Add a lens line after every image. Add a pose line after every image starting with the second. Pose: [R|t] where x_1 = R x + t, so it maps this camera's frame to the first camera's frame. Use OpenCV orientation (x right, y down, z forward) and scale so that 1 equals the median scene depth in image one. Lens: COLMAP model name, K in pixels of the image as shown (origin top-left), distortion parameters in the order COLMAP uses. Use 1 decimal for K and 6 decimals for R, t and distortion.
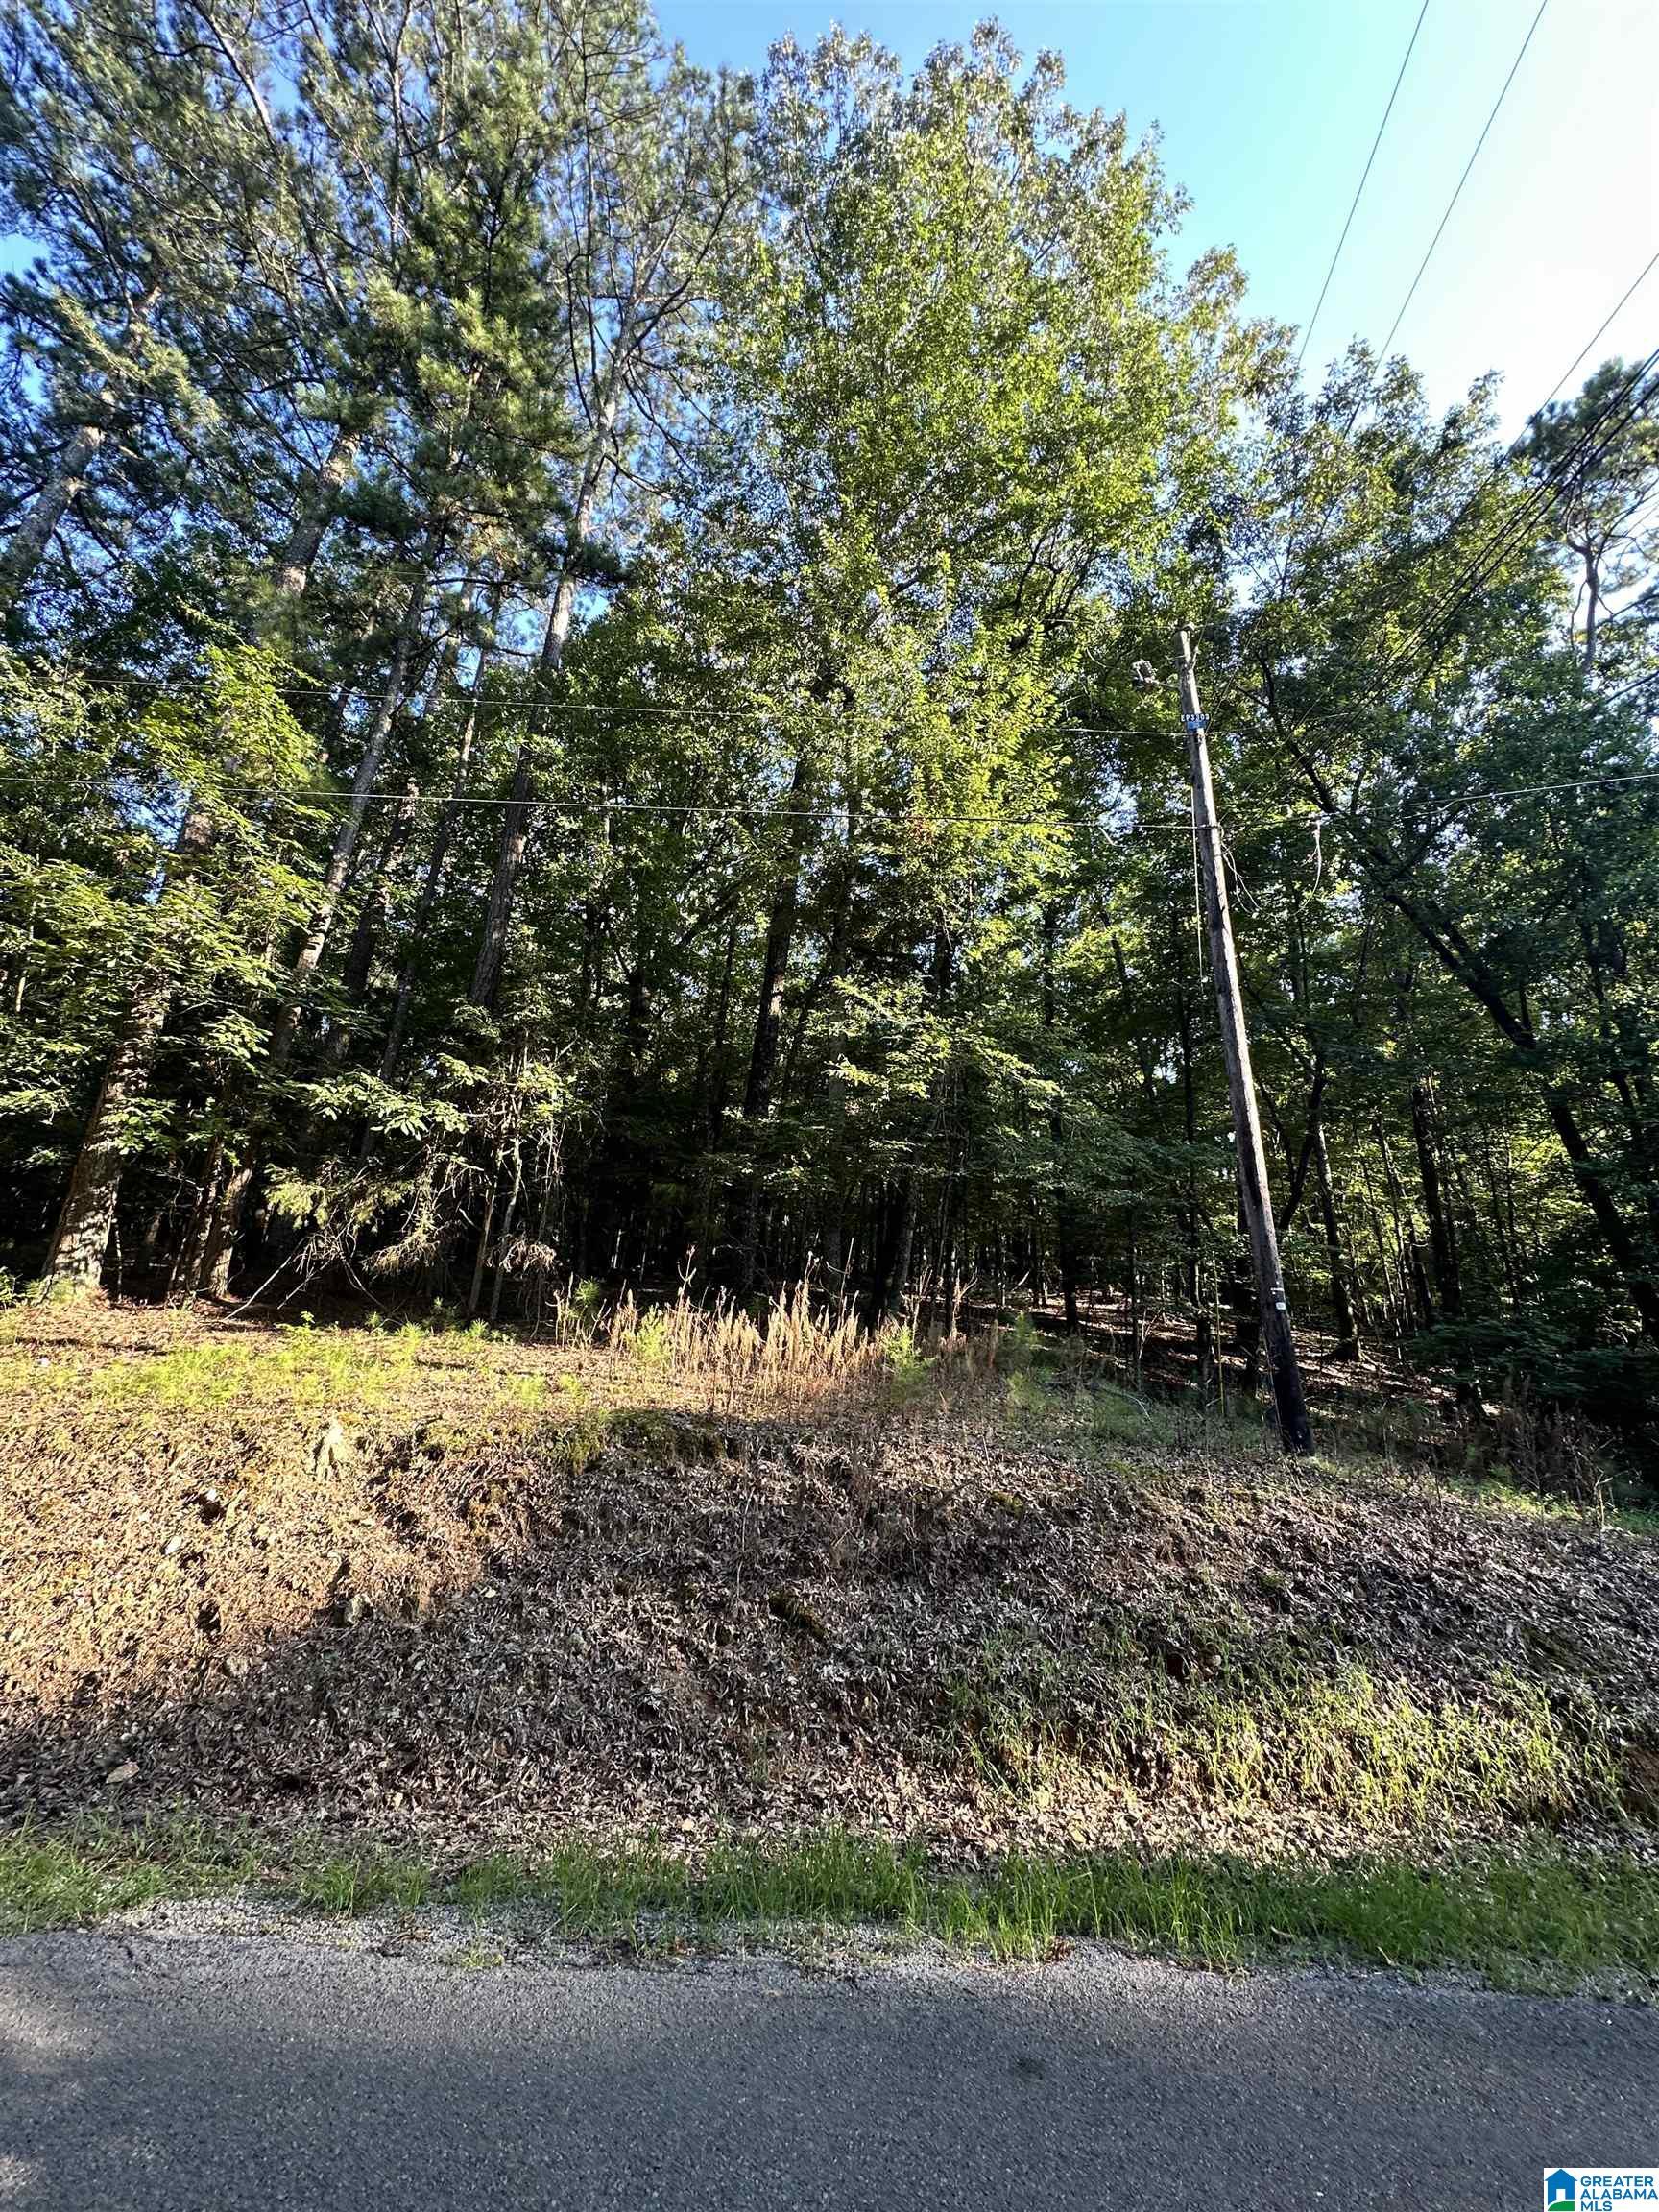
lens RADIAL K [[878.6, 0, 823.7], [0, 878.6, 1108.0], [0, 0, 1]] dist [-0.000193, -0.000192]
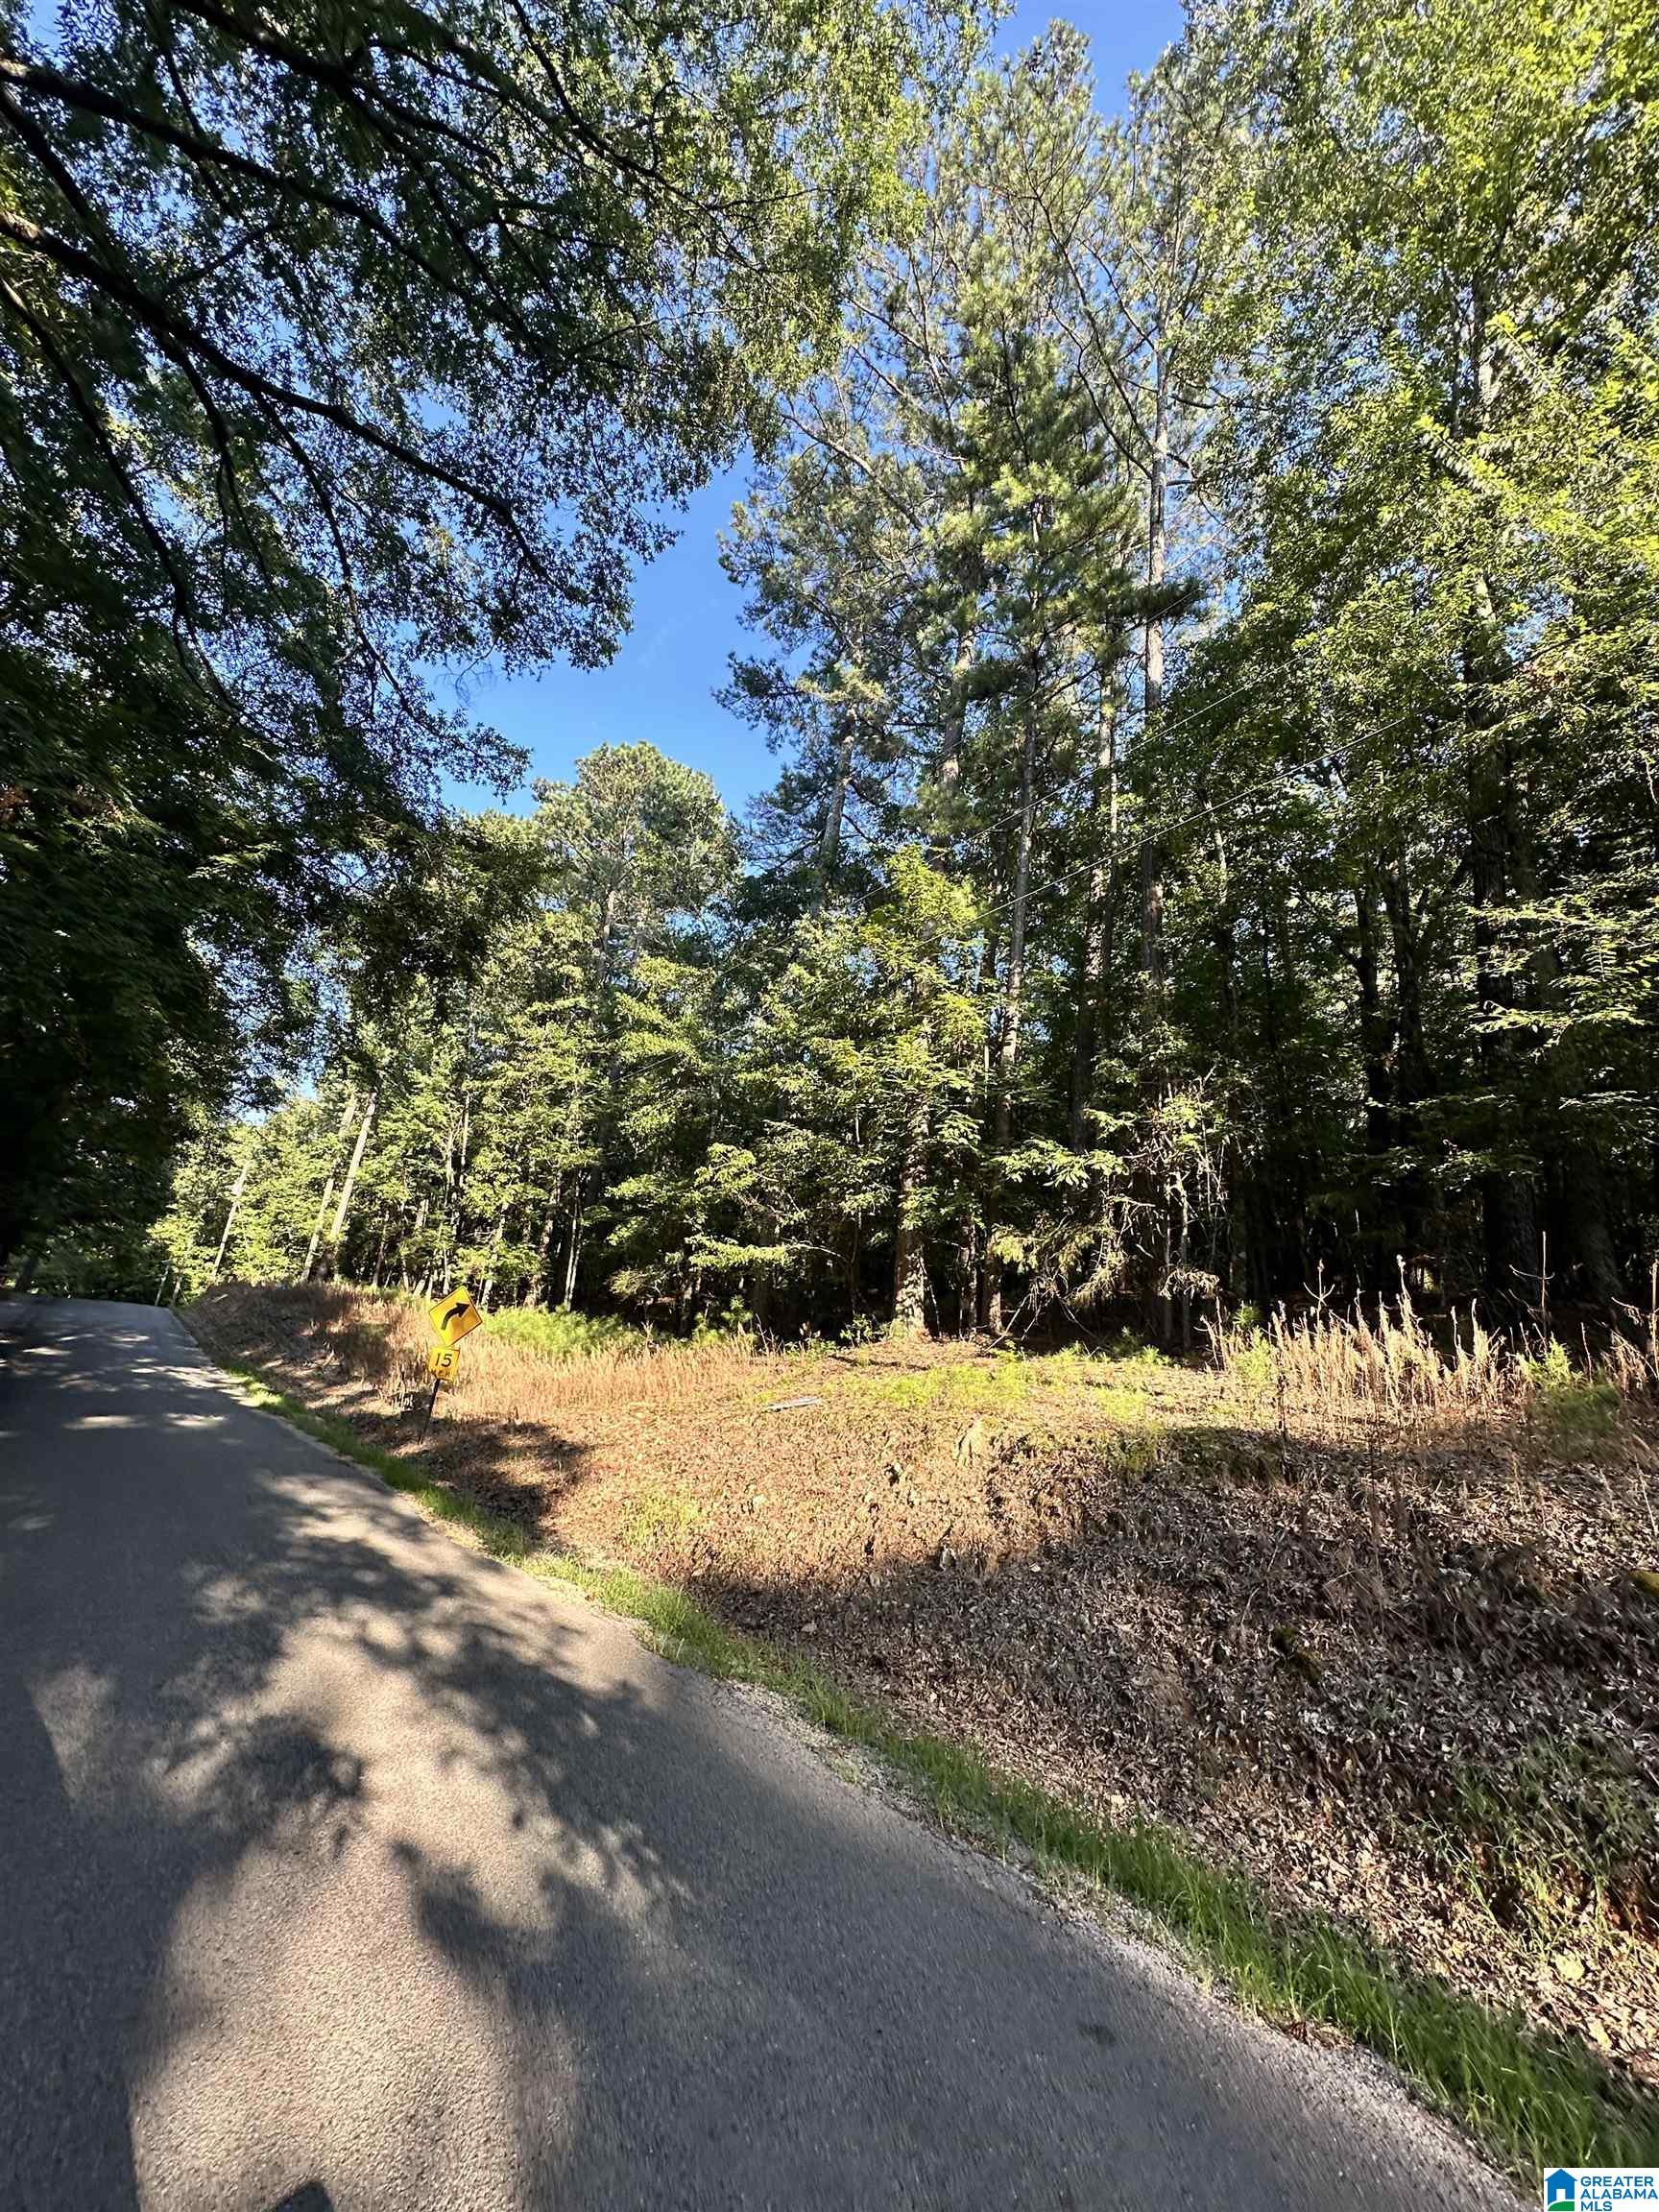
lens RADIAL K [[878.6, 0, 830.2], [0, 878.6, 1110.0], [0, 0, 1]] dist [-0.000193, -0.000192]
pose [[0.599115, -0.218380, -0.770306, 0.240622], [0.186235, 0.973706, -0.131198, 0.026244], [0.778702, -0.064855, 0.624032, 0.041317]]
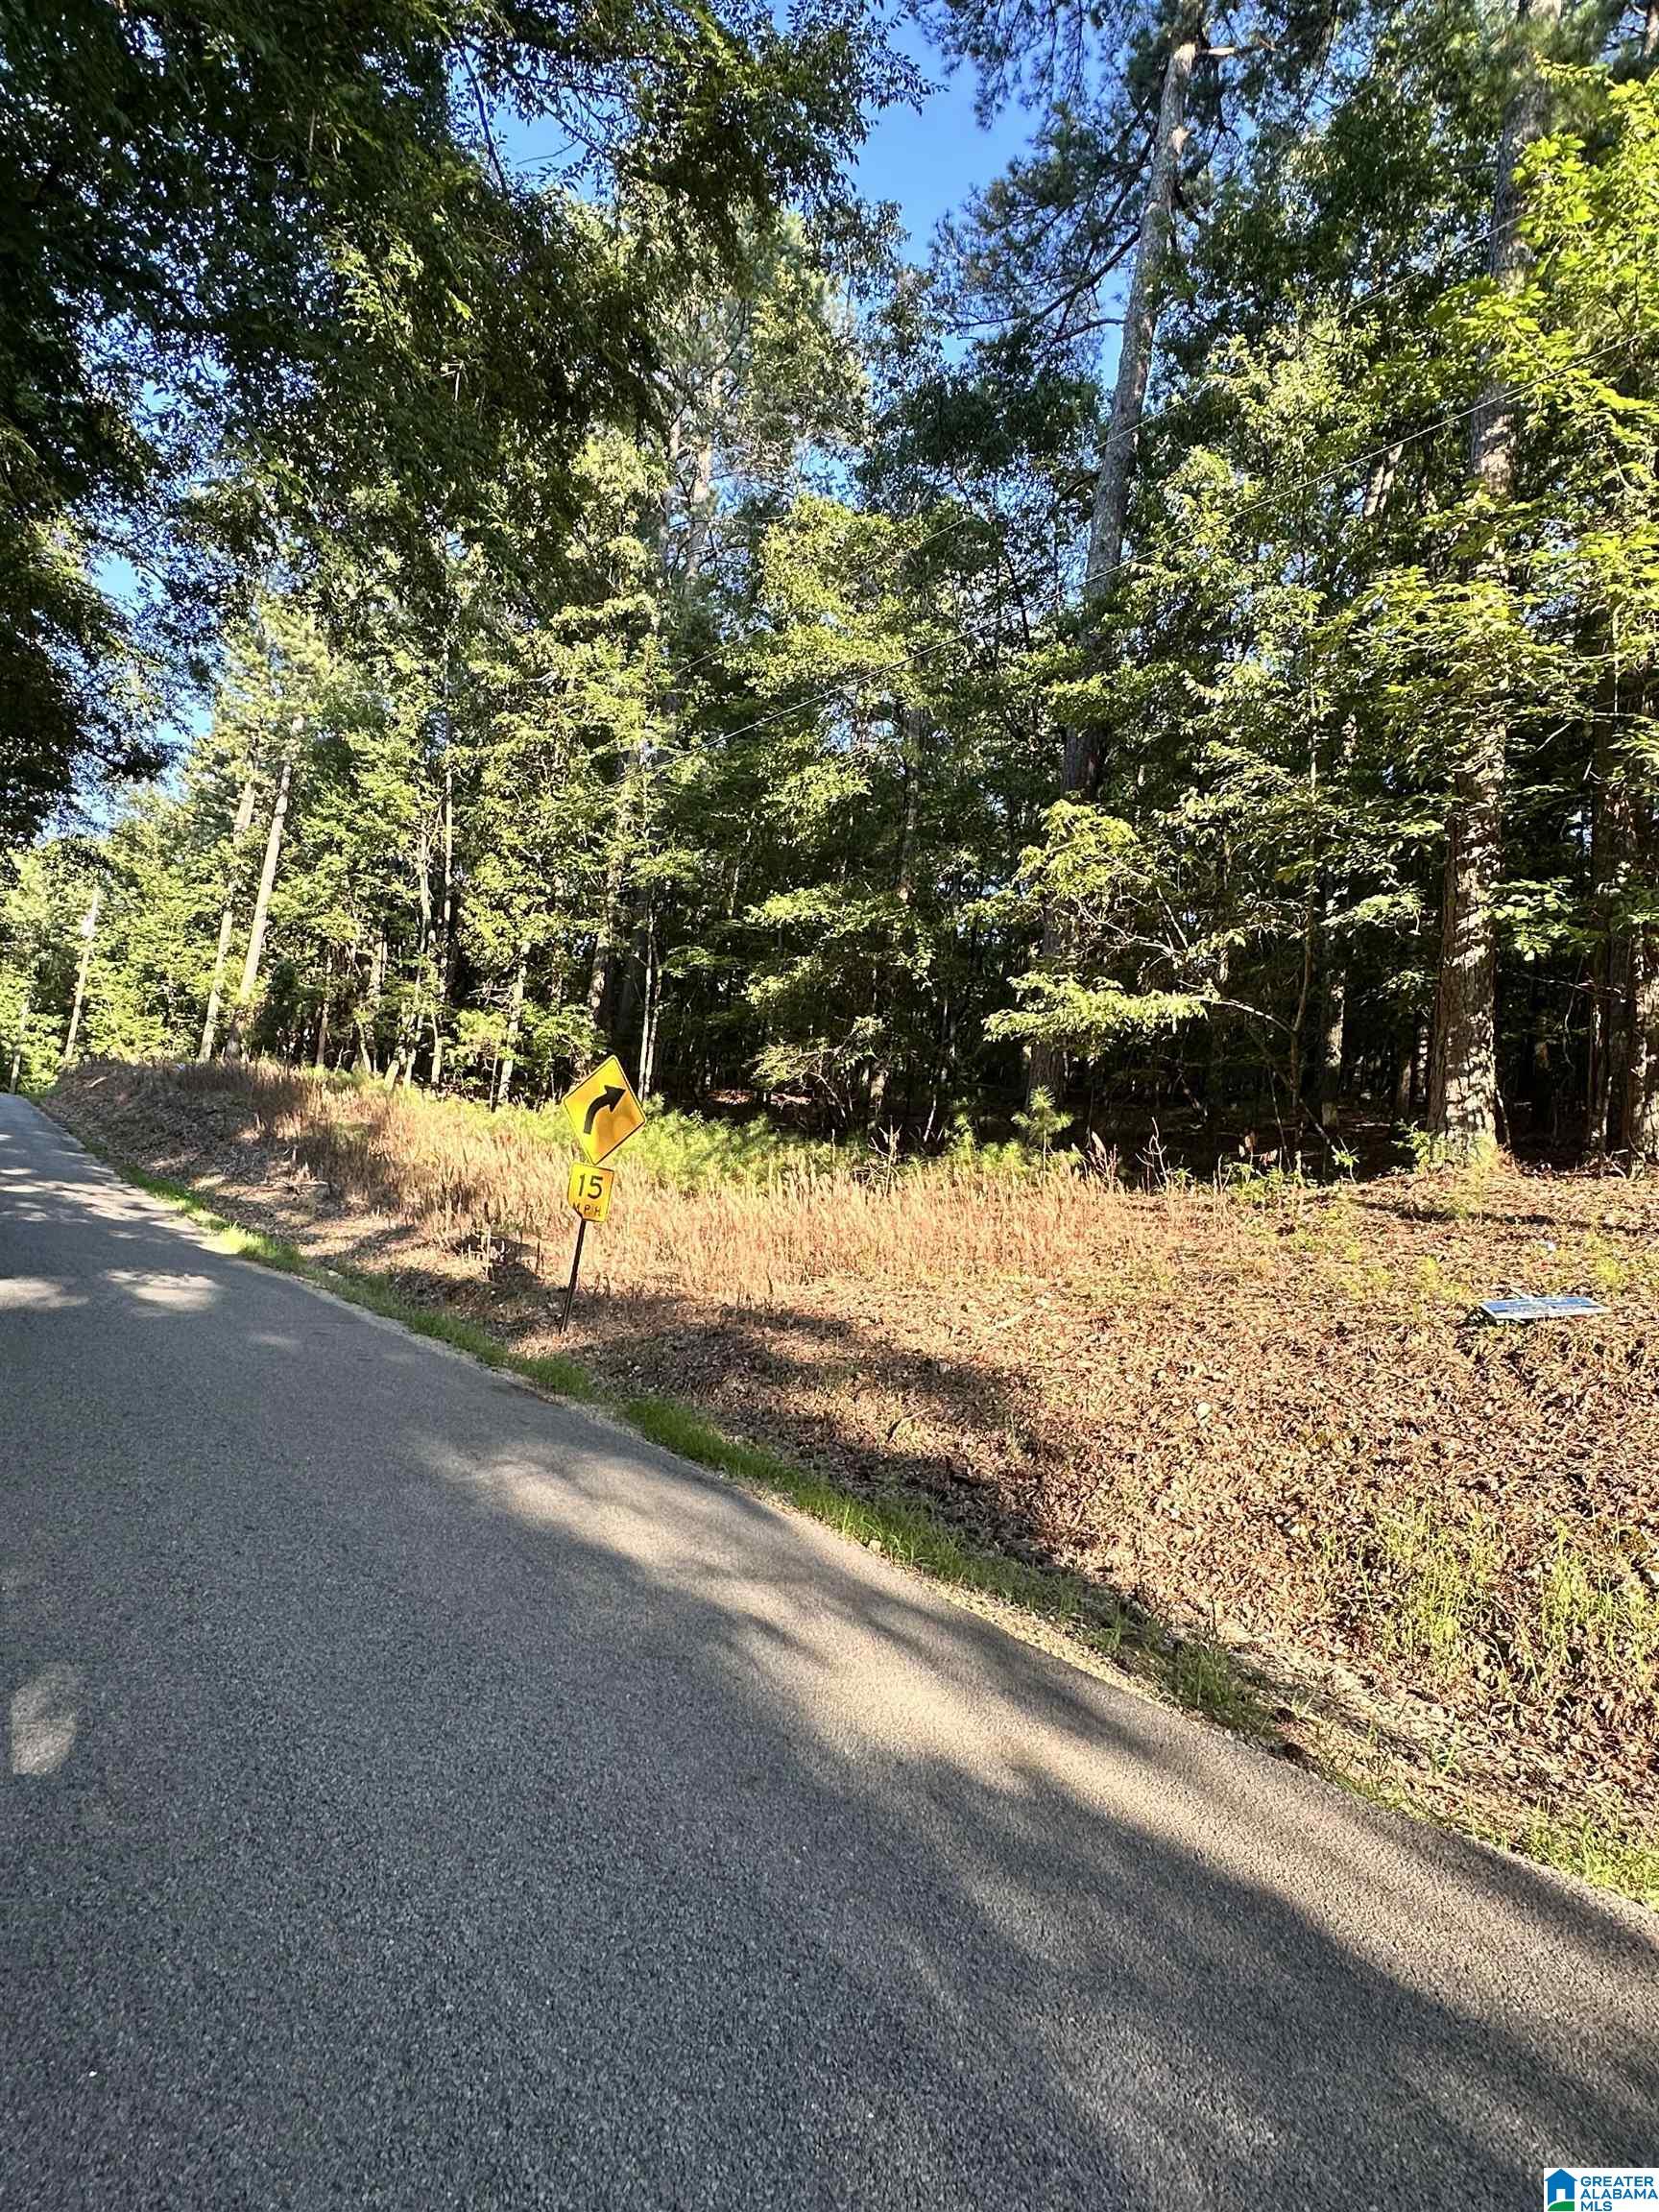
lens RADIAL K [[1203.4, 0, 832.7], [0, 1203.4, 1108.6], [0, 0, 1]] dist [-0.002705, 0.002308]
pose [[0.581628, -0.037834, -0.812575, -0.341016], [0.168697, 0.982811, 0.074990, 0.002576], [0.795770, -0.180695, 0.578013, -0.021135]]
